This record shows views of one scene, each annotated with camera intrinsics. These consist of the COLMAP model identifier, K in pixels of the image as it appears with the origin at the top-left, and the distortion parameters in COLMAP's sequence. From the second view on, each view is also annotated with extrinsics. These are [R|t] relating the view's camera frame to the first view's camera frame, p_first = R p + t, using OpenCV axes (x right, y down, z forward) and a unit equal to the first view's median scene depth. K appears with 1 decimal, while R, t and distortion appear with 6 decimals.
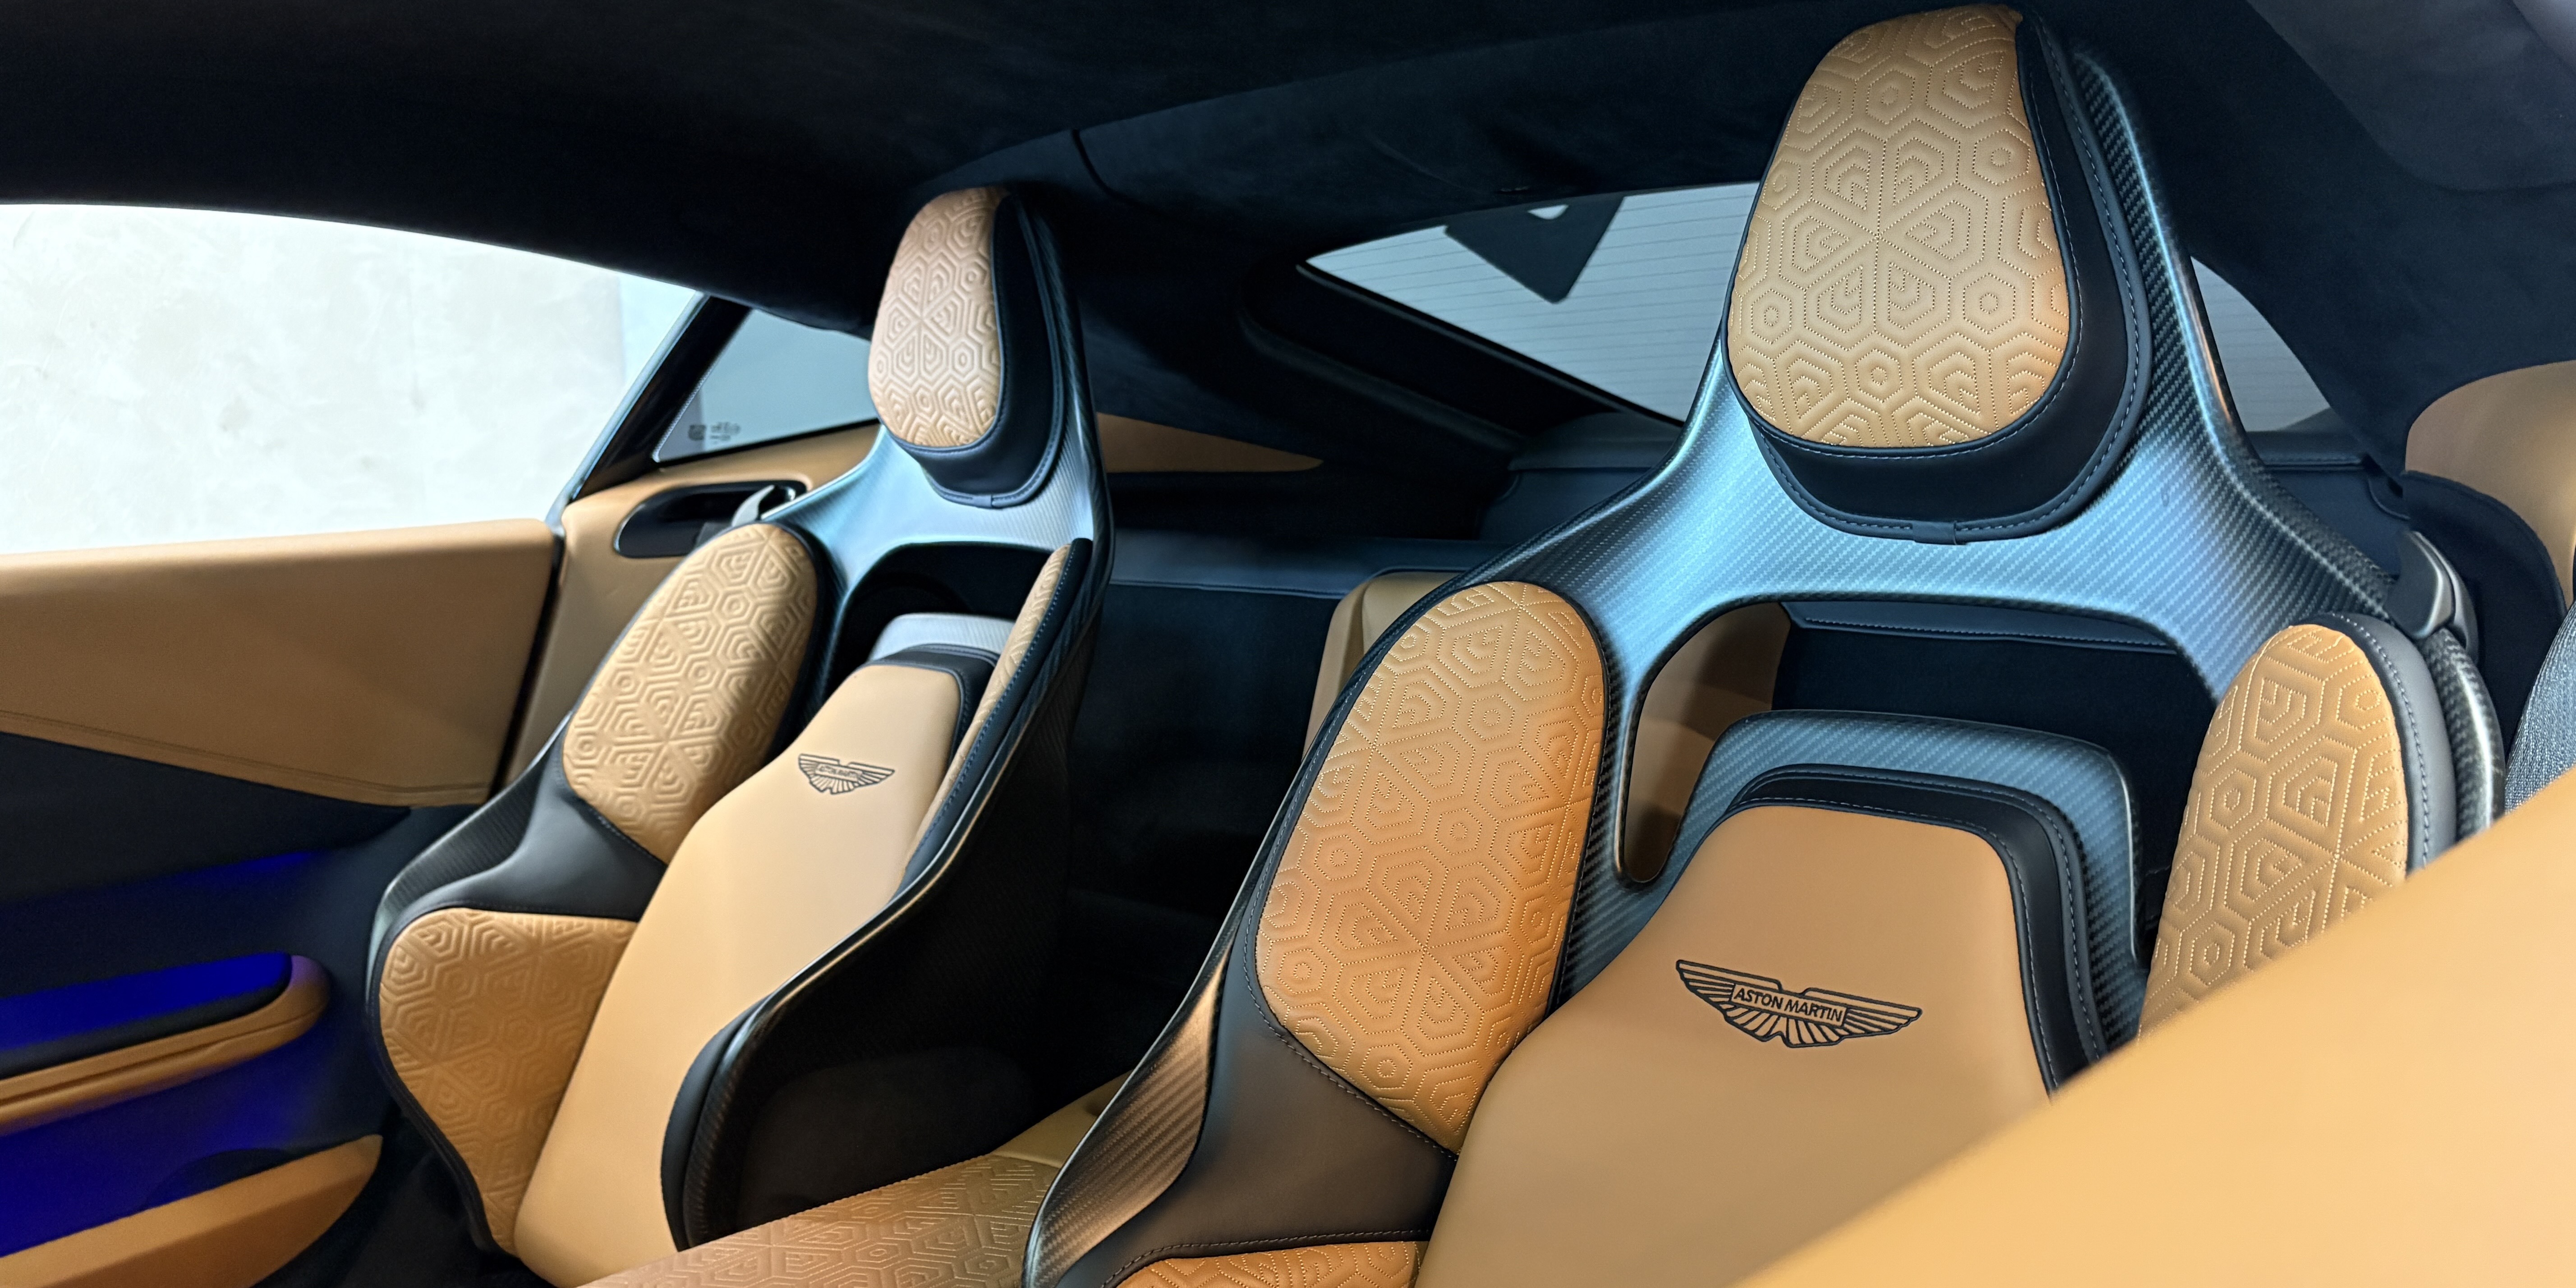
lens RADIAL K [[1933.3, 0, 1269.1], [0, 1933.3, 659.5], [0, 0, 1]] dist [0.037400, -0.038070]
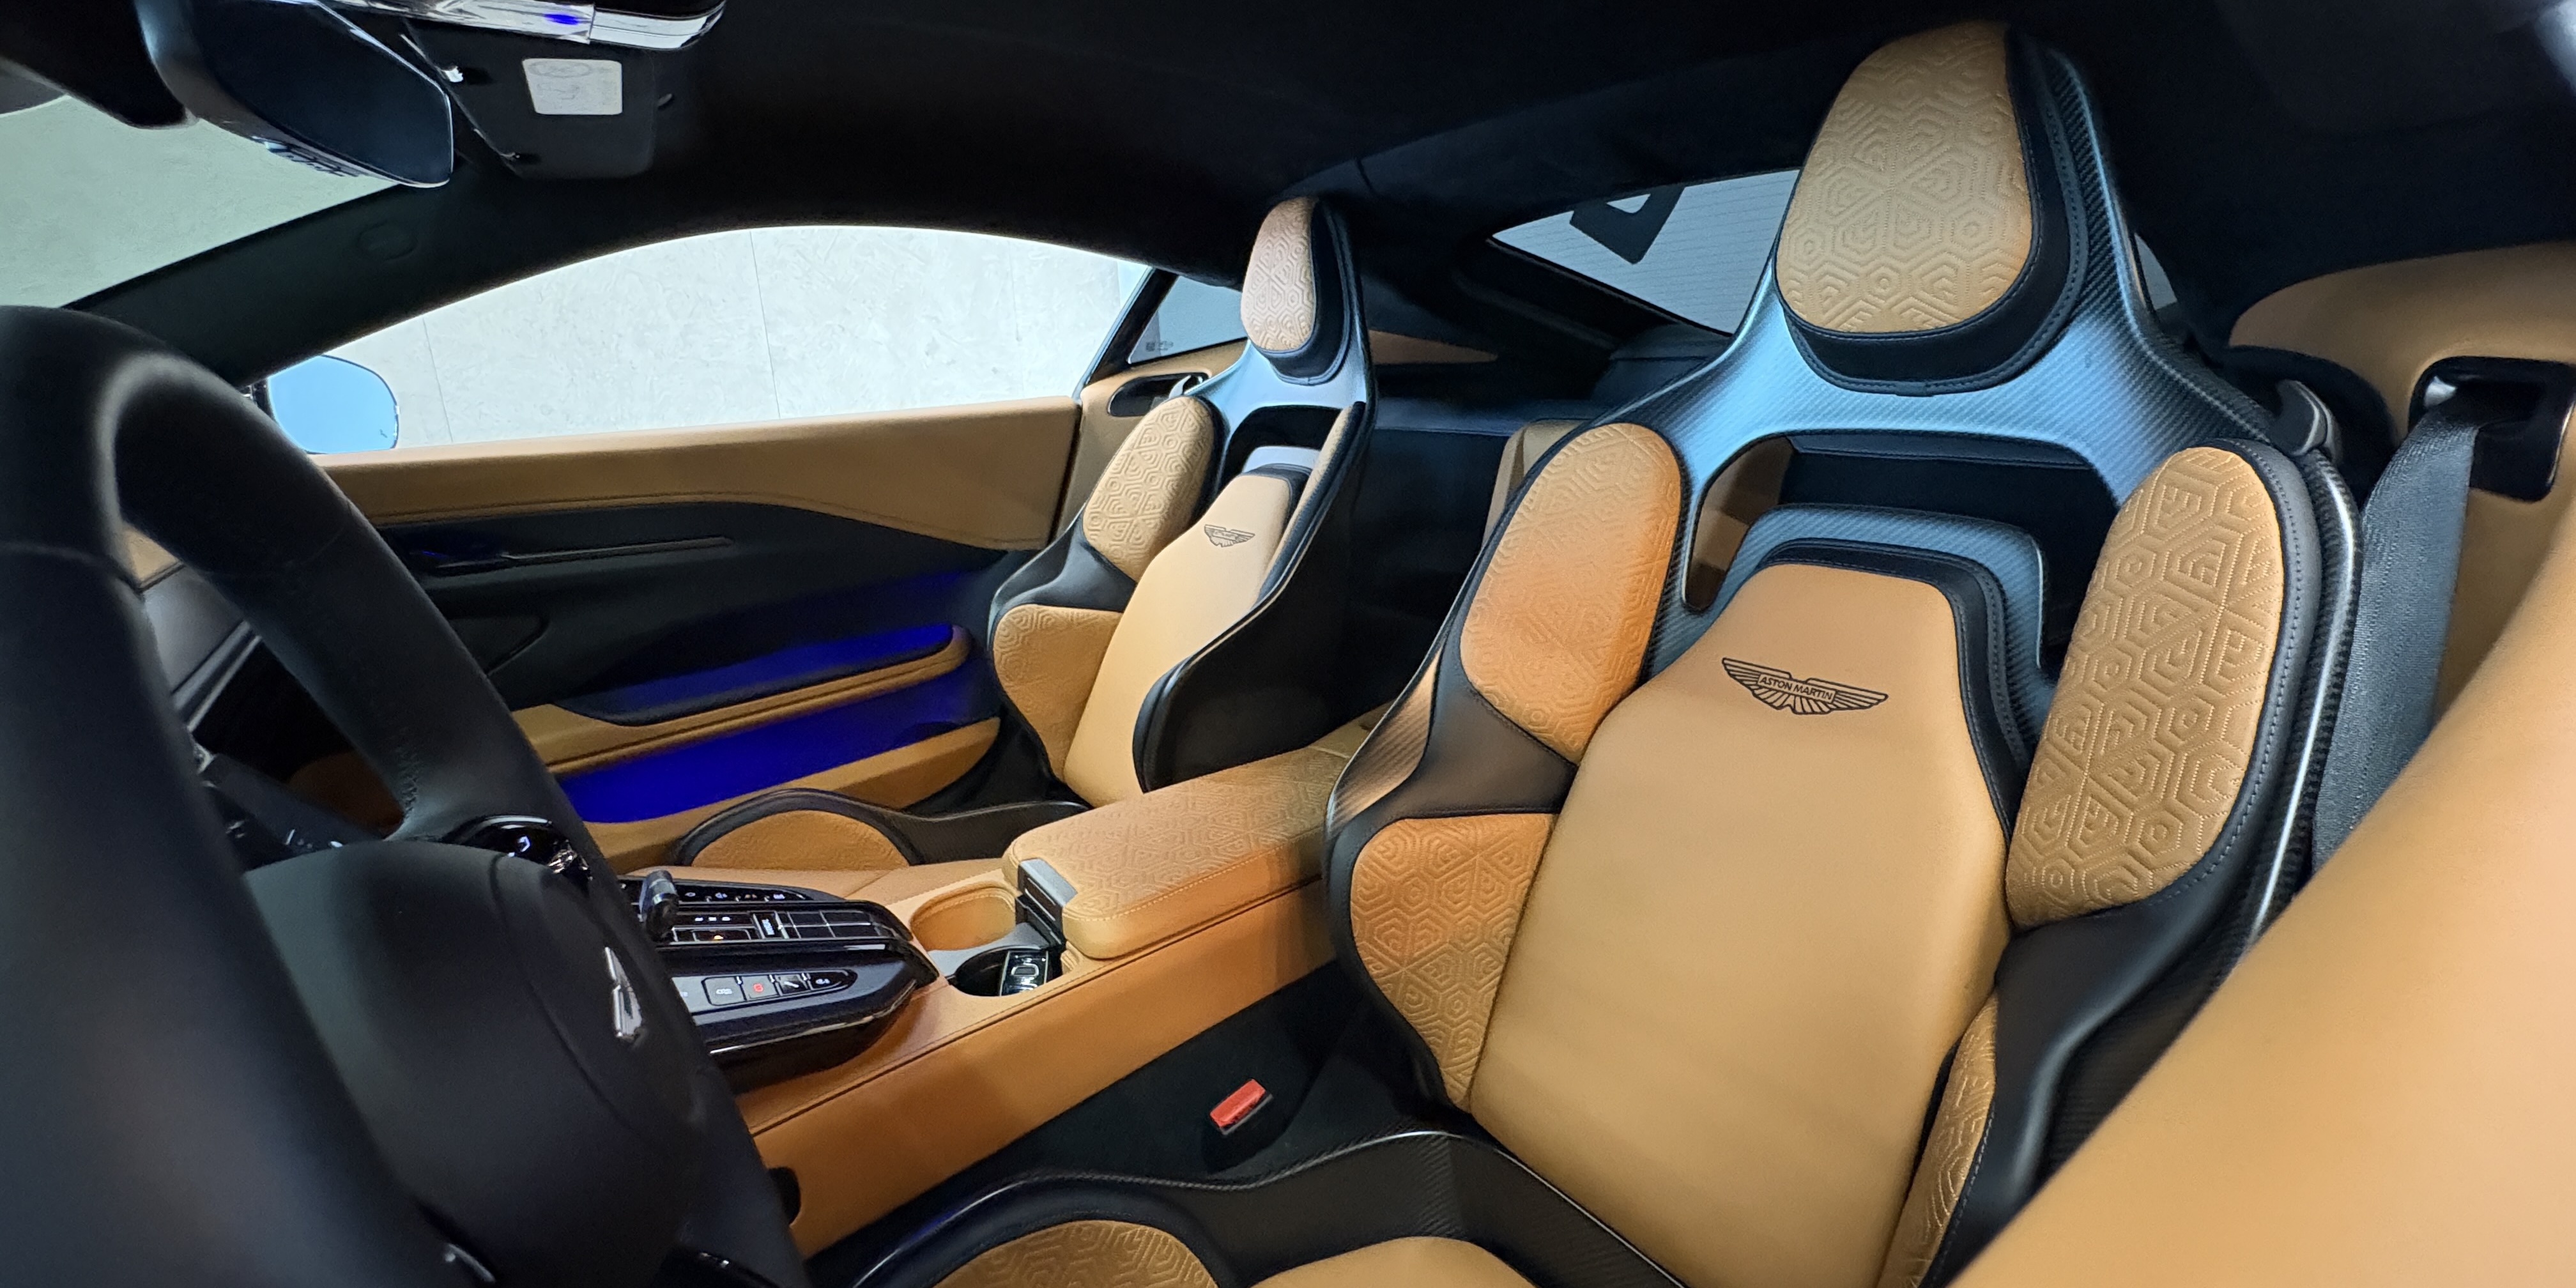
lens RADIAL K [[1019.4, 0, 1284.2], [0, 1019.4, 606.6], [0, 0, 1]] dist [0.002234, 0.000264]
pose [[0.985822, 0.021079, -0.166466, -0.010701], [0.000994, 0.991327, 0.131418, -0.000611], [0.167792, -0.129720, 0.977250, 0.099684]]
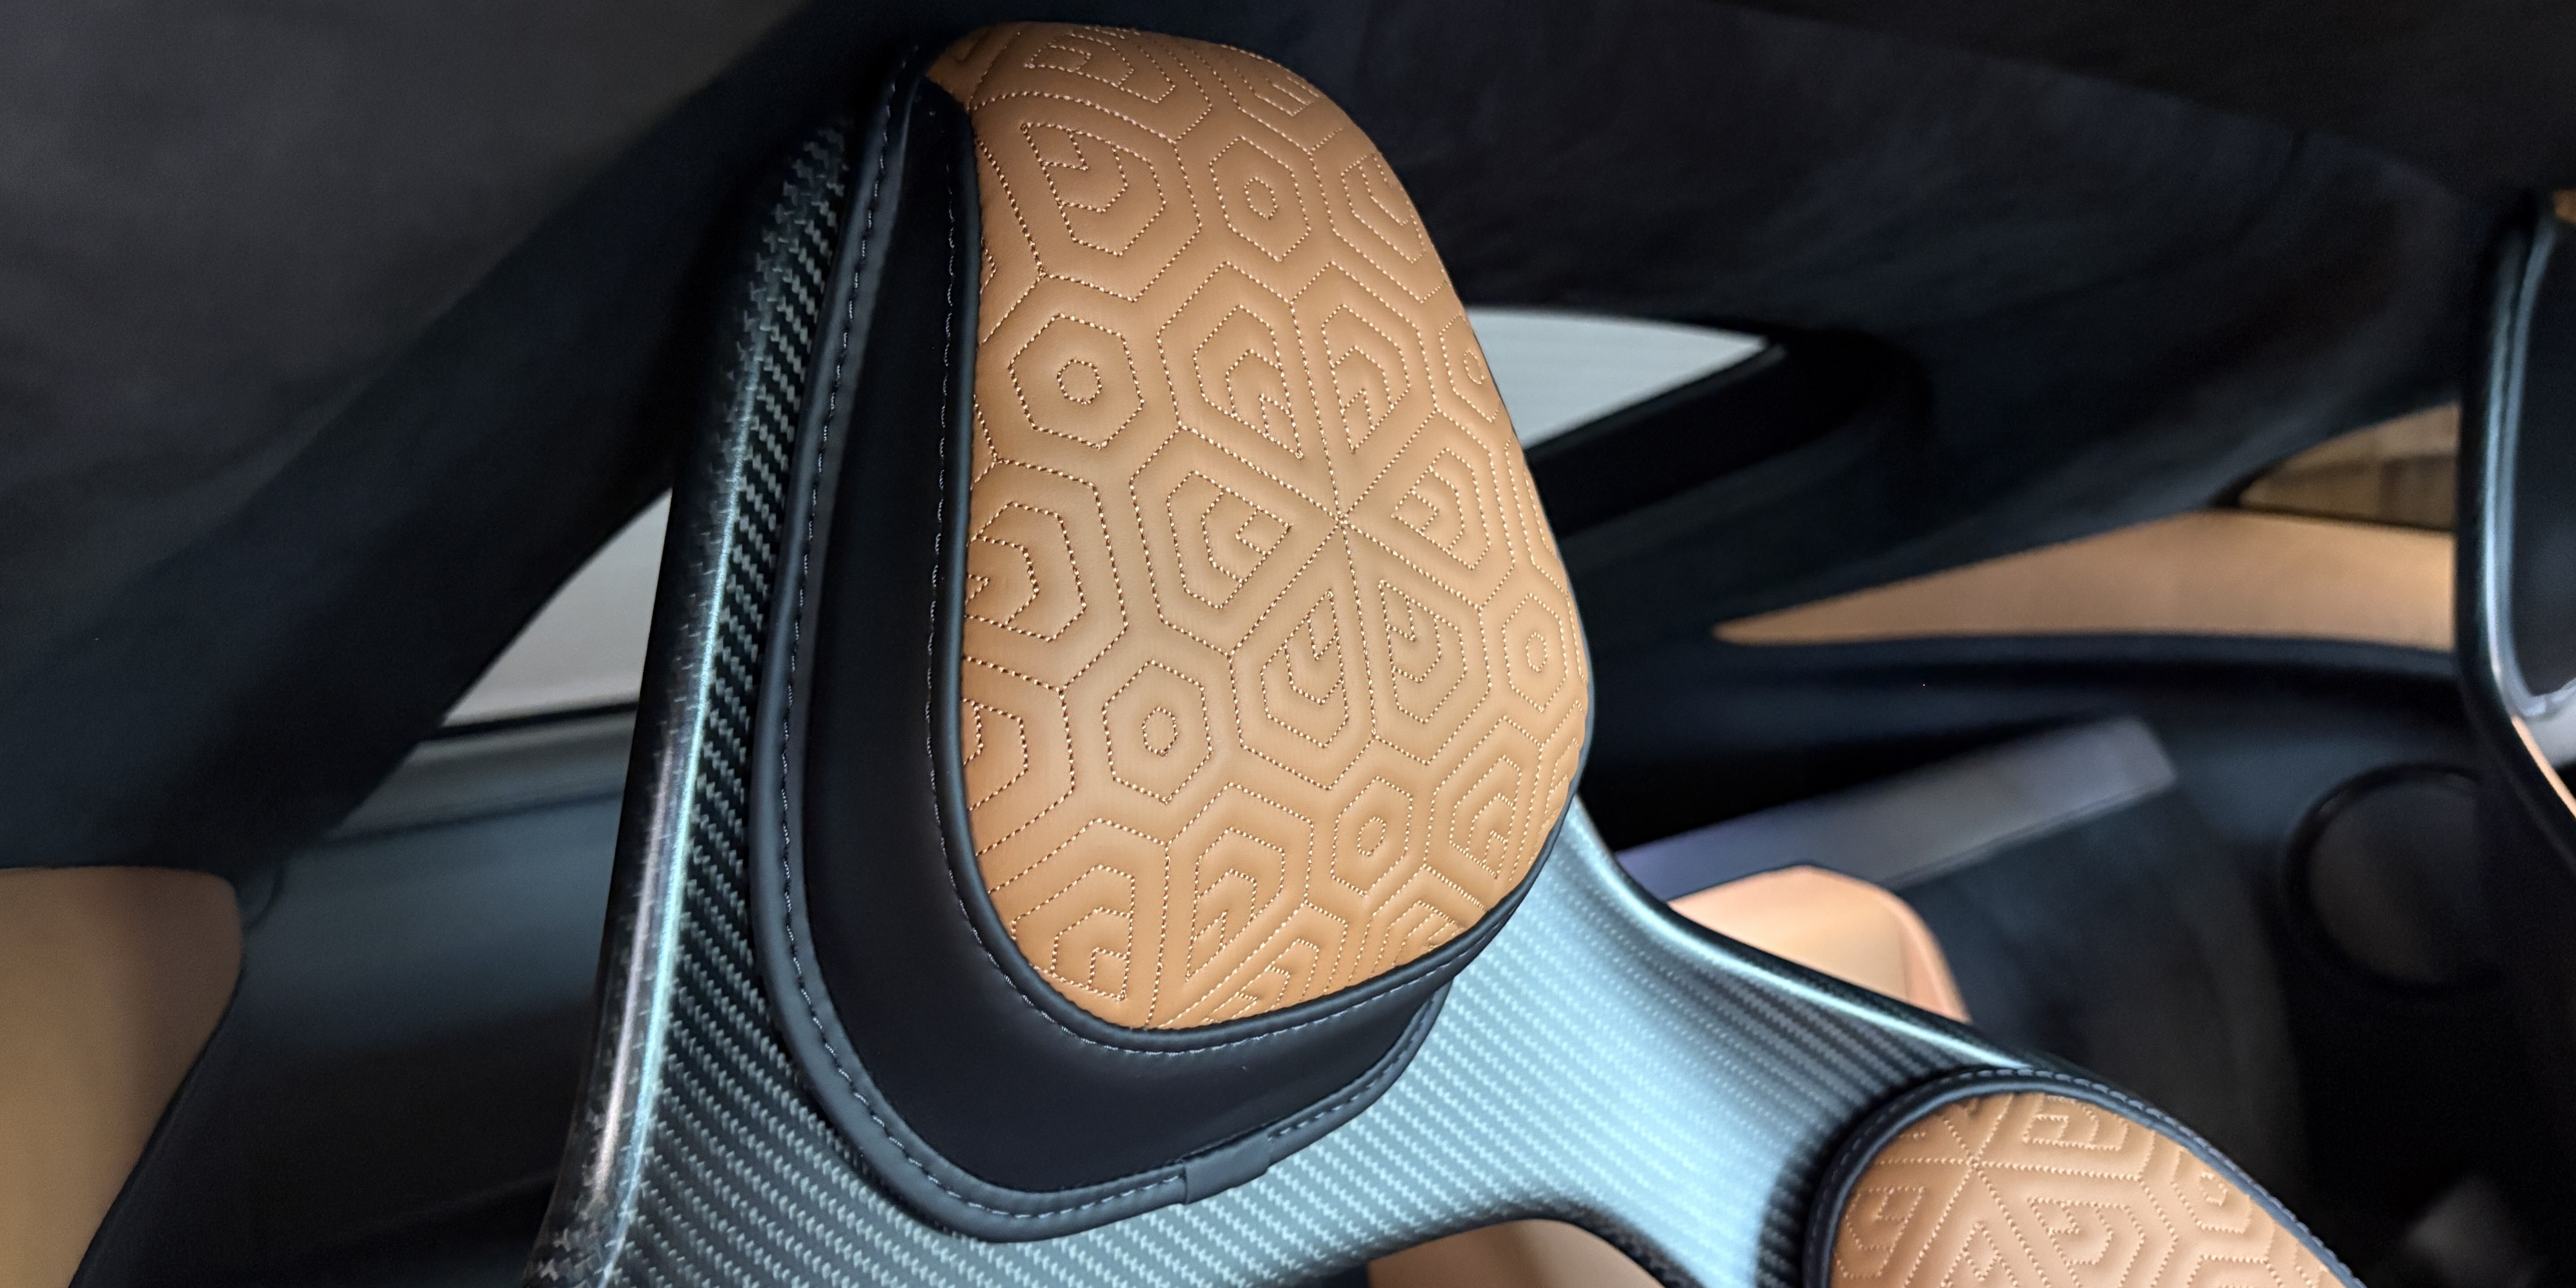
lens RADIAL K [[1933.3, 0, 1269.1], [0, 1933.3, 659.5], [0, 0, 1]] dist [0.037400, -0.038070]
pose [[0.107108, -0.104727, 0.988716, -0.101049], [0.198253, 0.976716, 0.081979, -0.212578], [-0.974281, 0.187236, 0.125376, 0.910634]]
